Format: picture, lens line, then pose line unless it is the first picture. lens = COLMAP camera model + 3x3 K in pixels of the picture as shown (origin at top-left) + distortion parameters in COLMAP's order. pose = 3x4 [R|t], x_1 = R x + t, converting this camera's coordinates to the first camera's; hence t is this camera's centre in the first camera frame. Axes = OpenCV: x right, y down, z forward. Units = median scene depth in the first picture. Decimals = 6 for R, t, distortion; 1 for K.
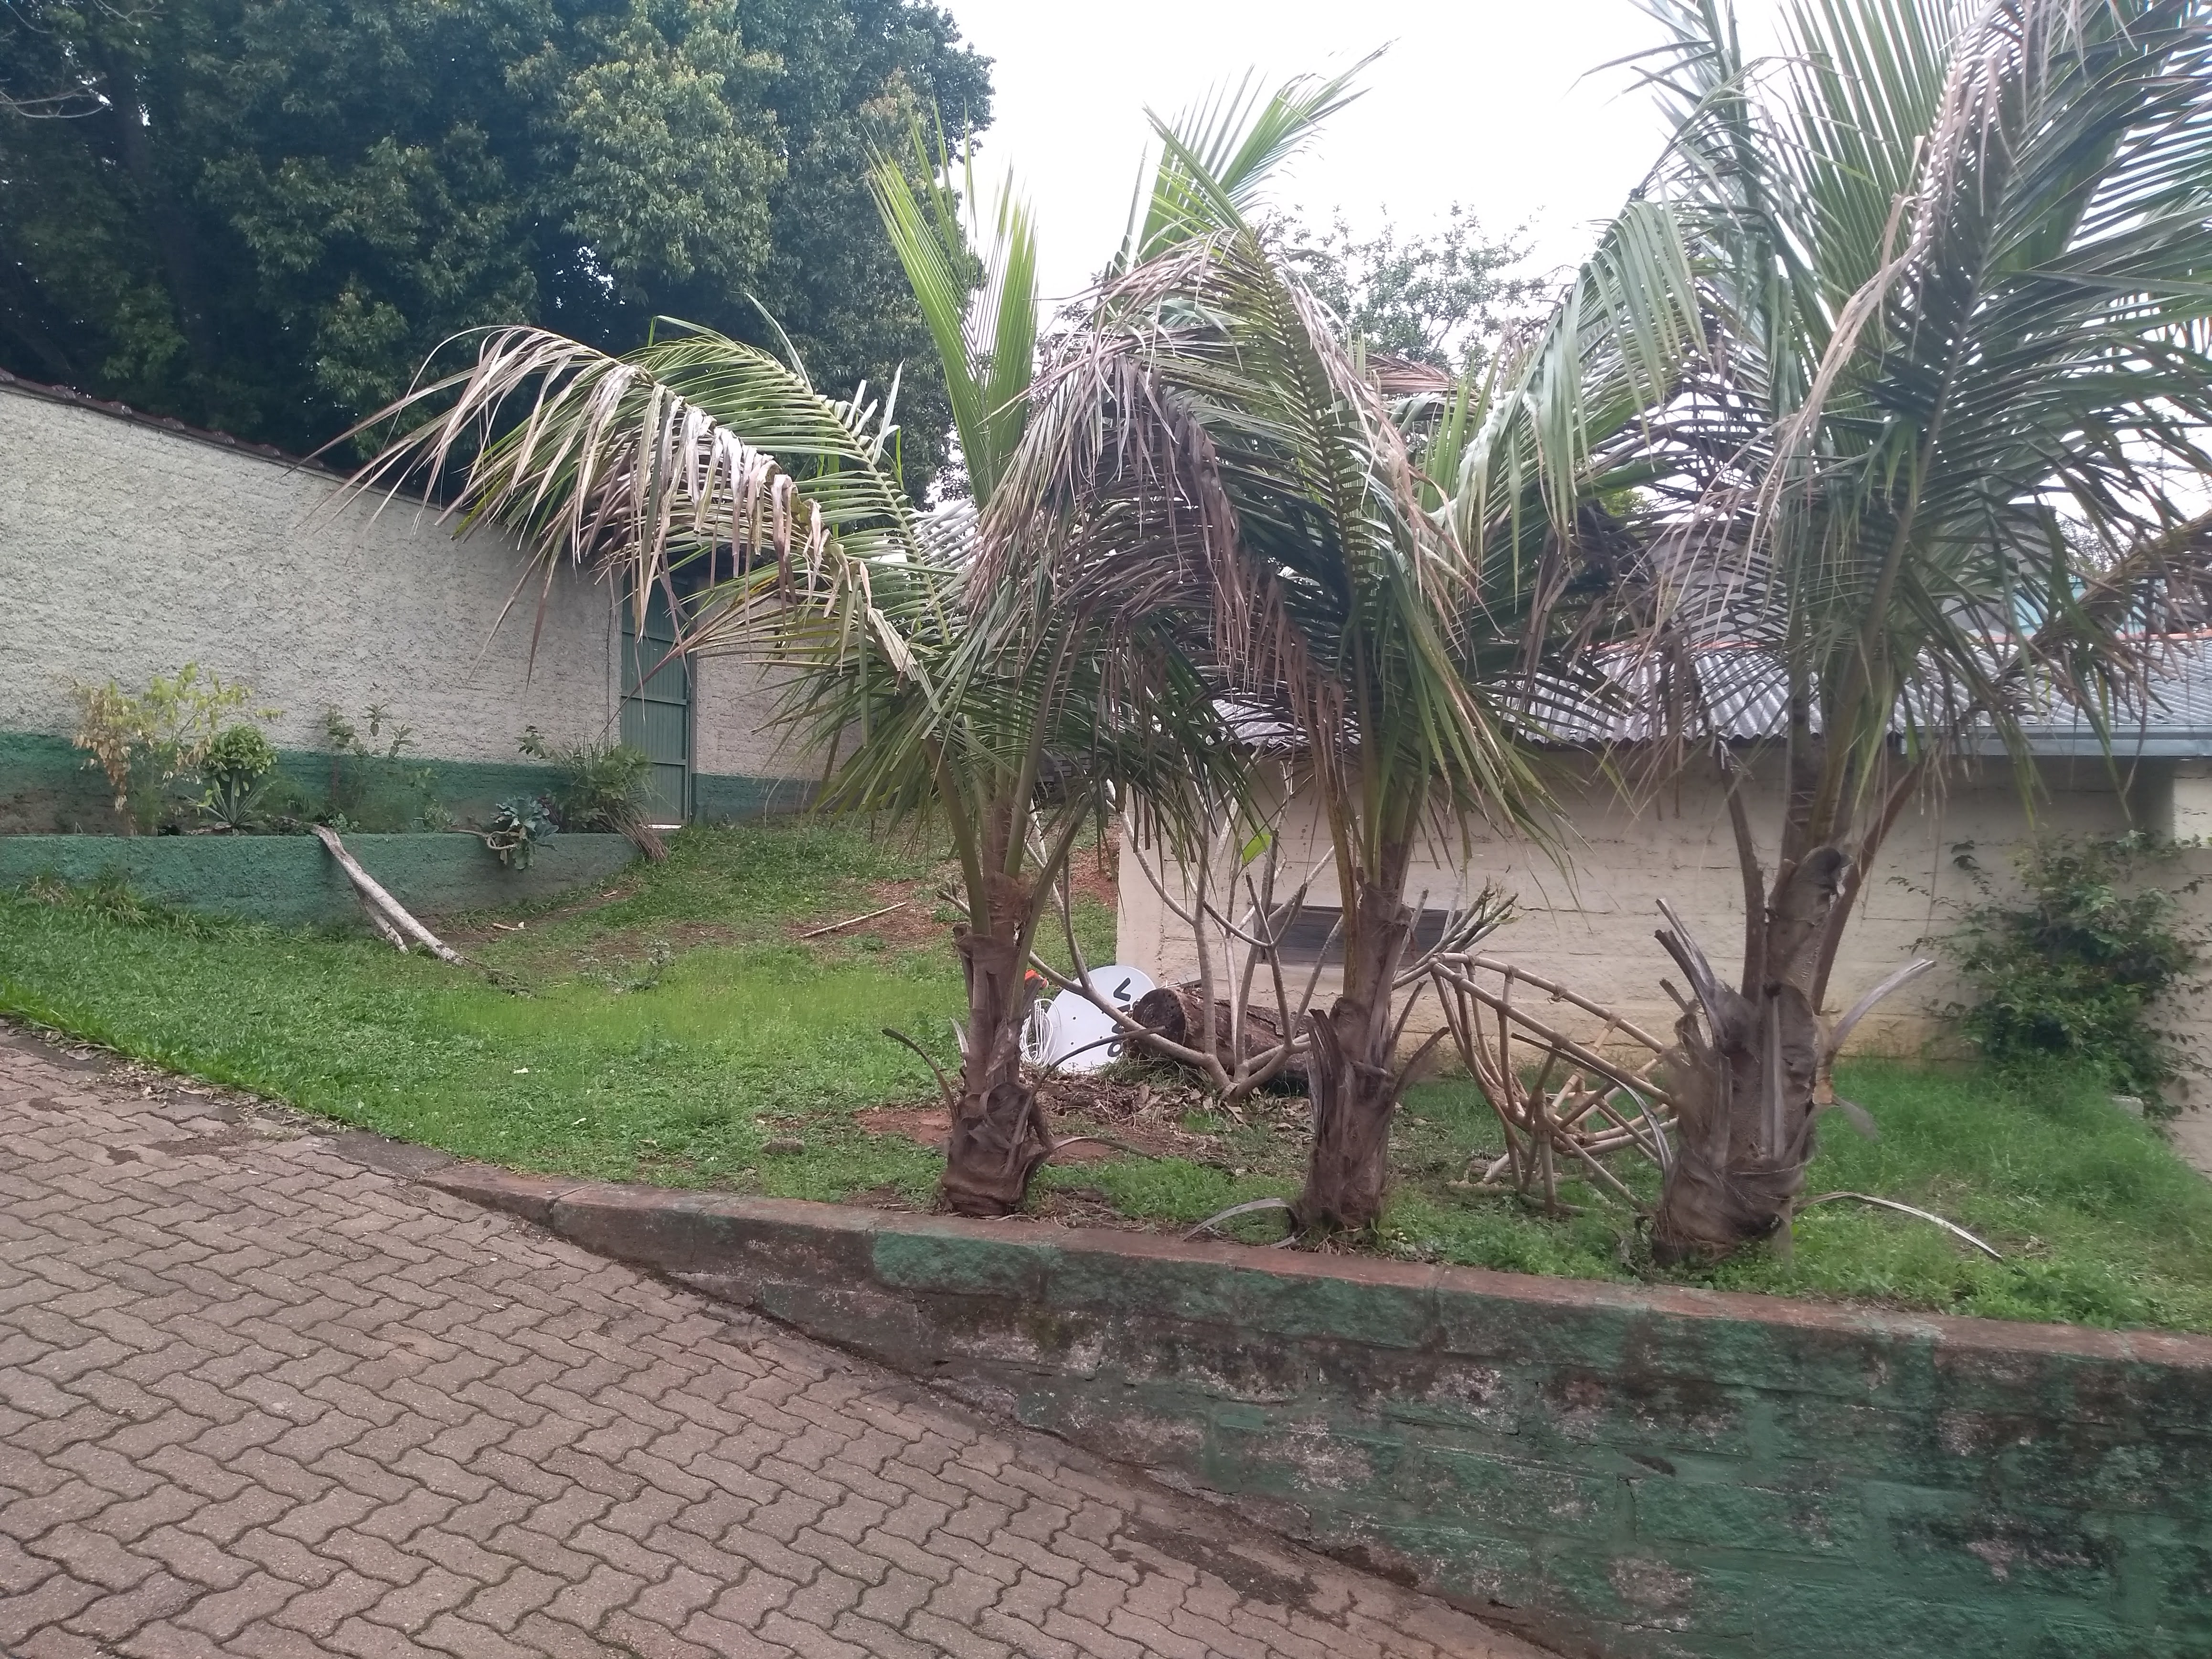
lens RADIAL K [[1735.6, 0, 1103.5], [0, 1735.6, 833.6], [0, 0, 1]] dist [-0.000218, 0.001368]
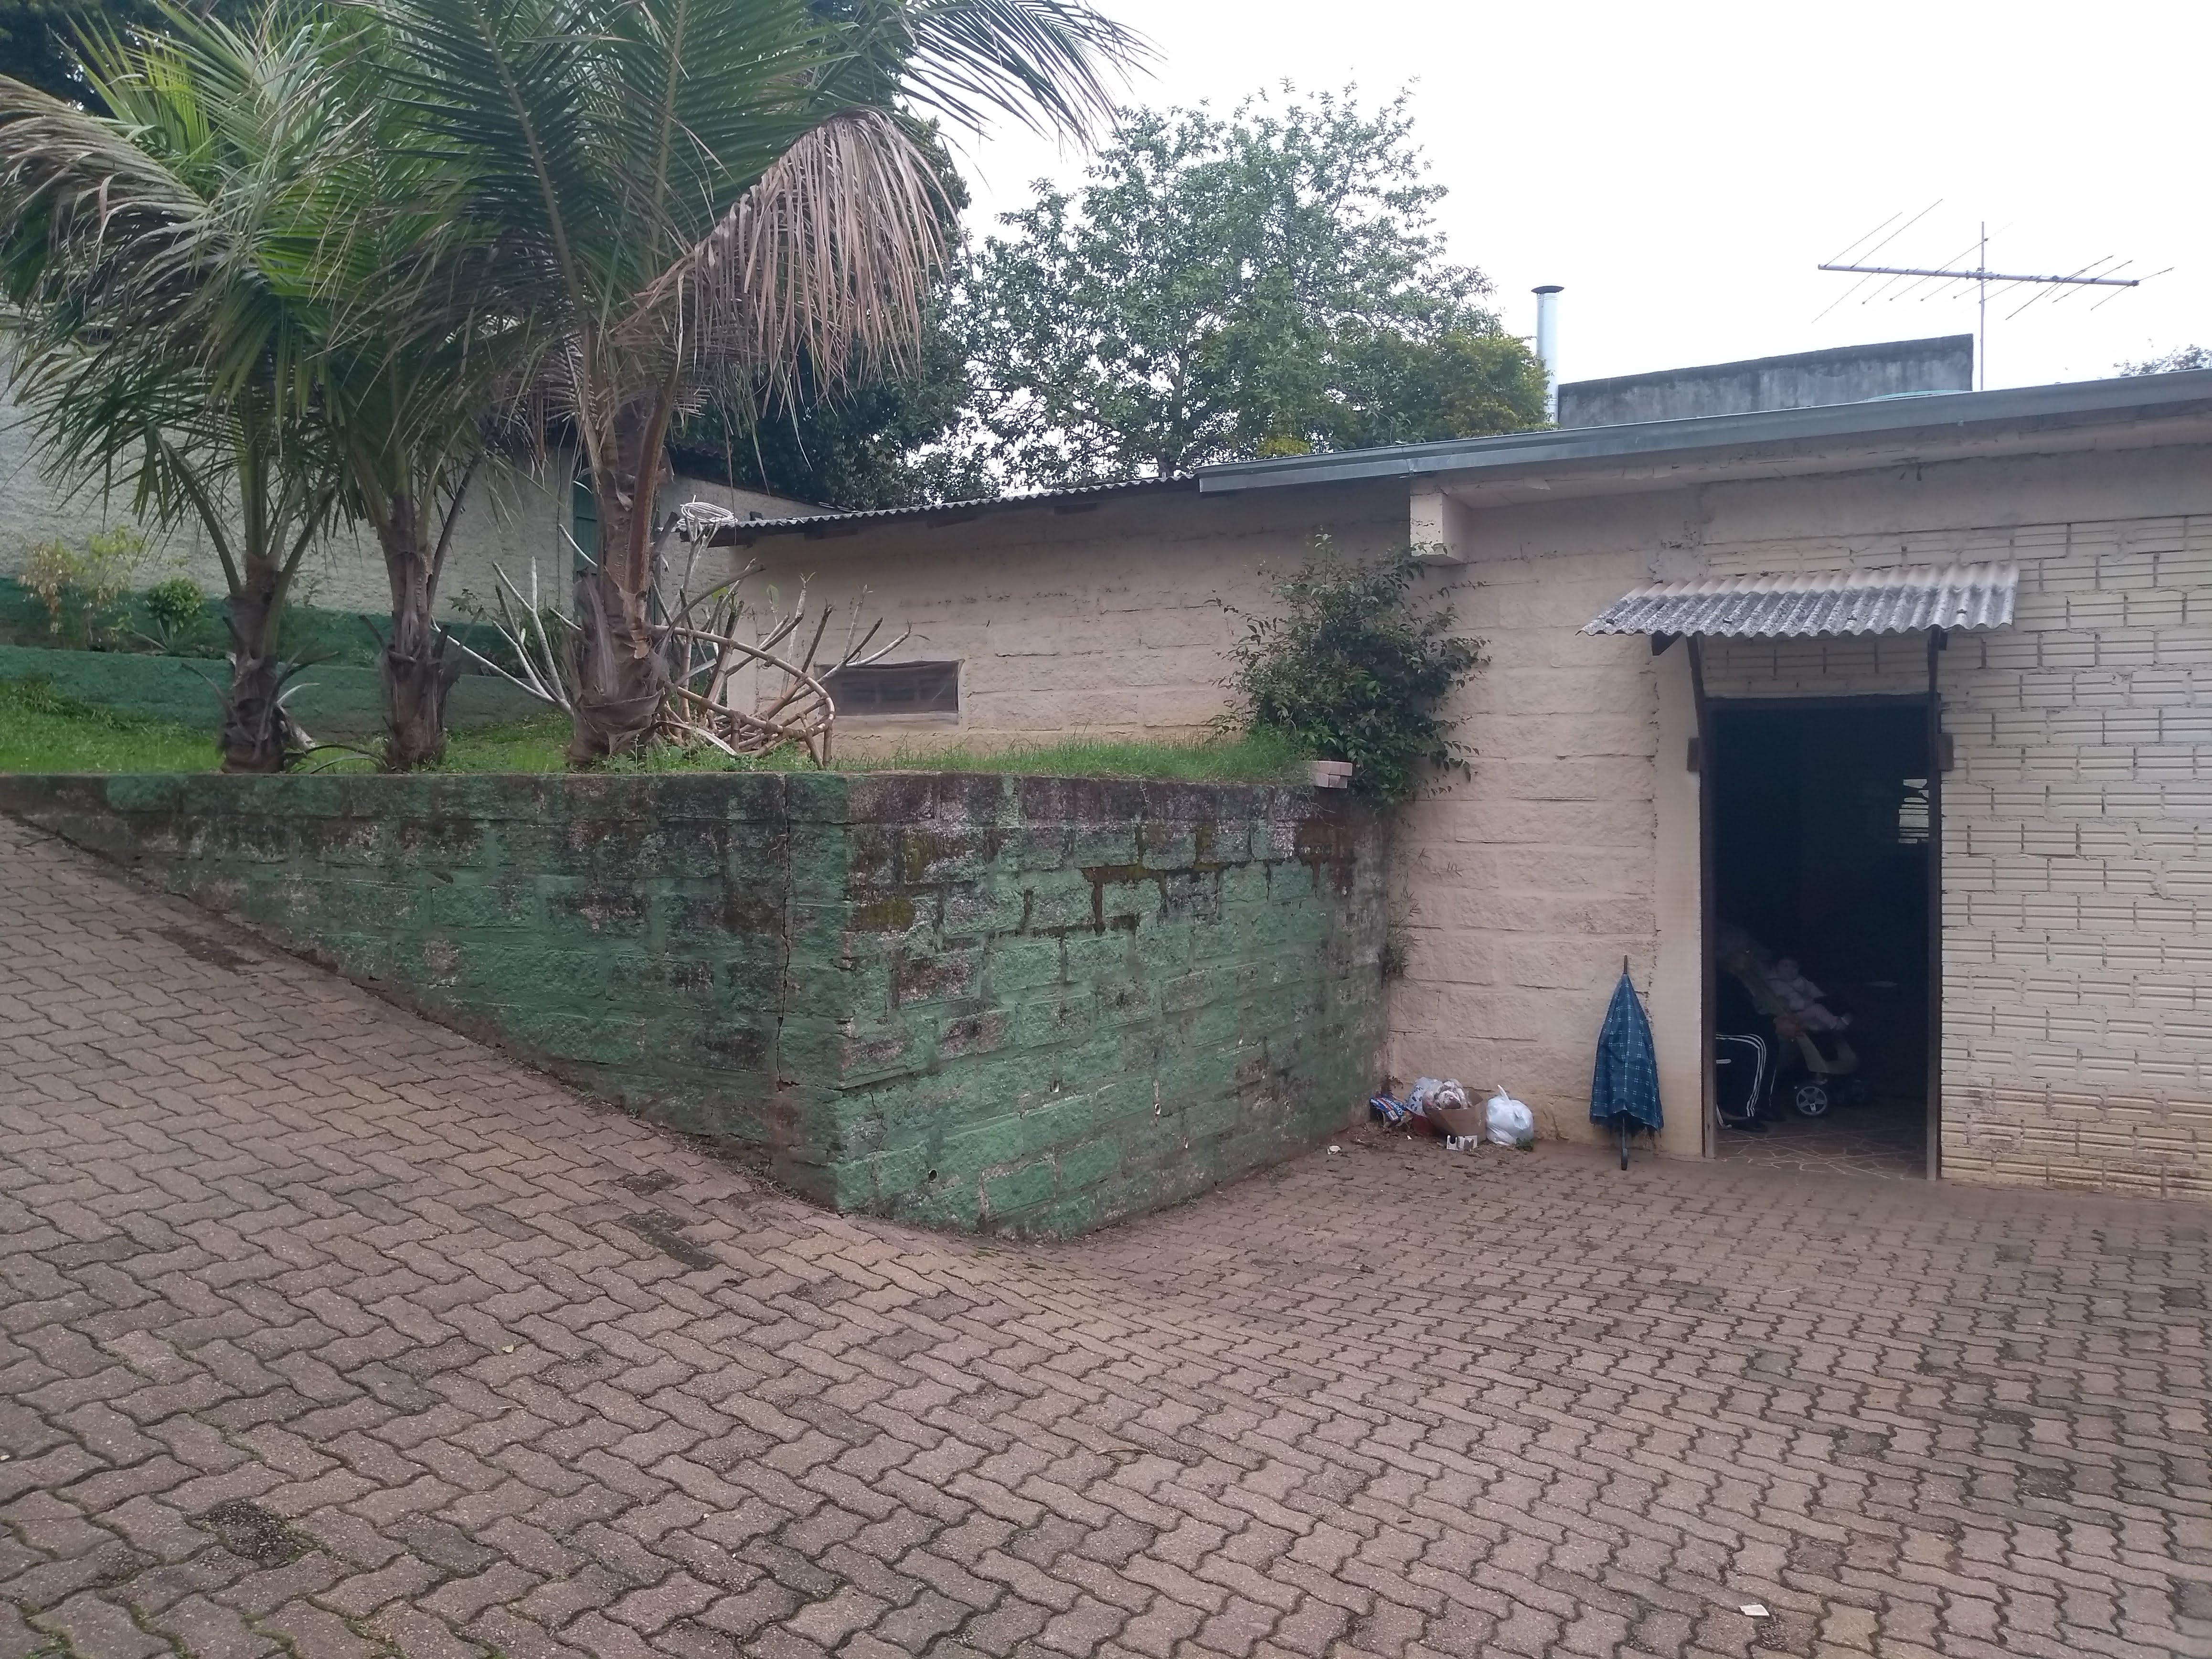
lens RADIAL K [[1746.6, 0, 1102.9], [0, 1746.6, 801.0], [0, 0, 1]] dist [-0.008161, -0.011024]
pose [[0.979792, -0.017966, -0.199213, 1.114789], [0.019476, 0.999795, 0.005624, 0.285399], [0.199071, -0.009390, 0.979940, -0.339391]]
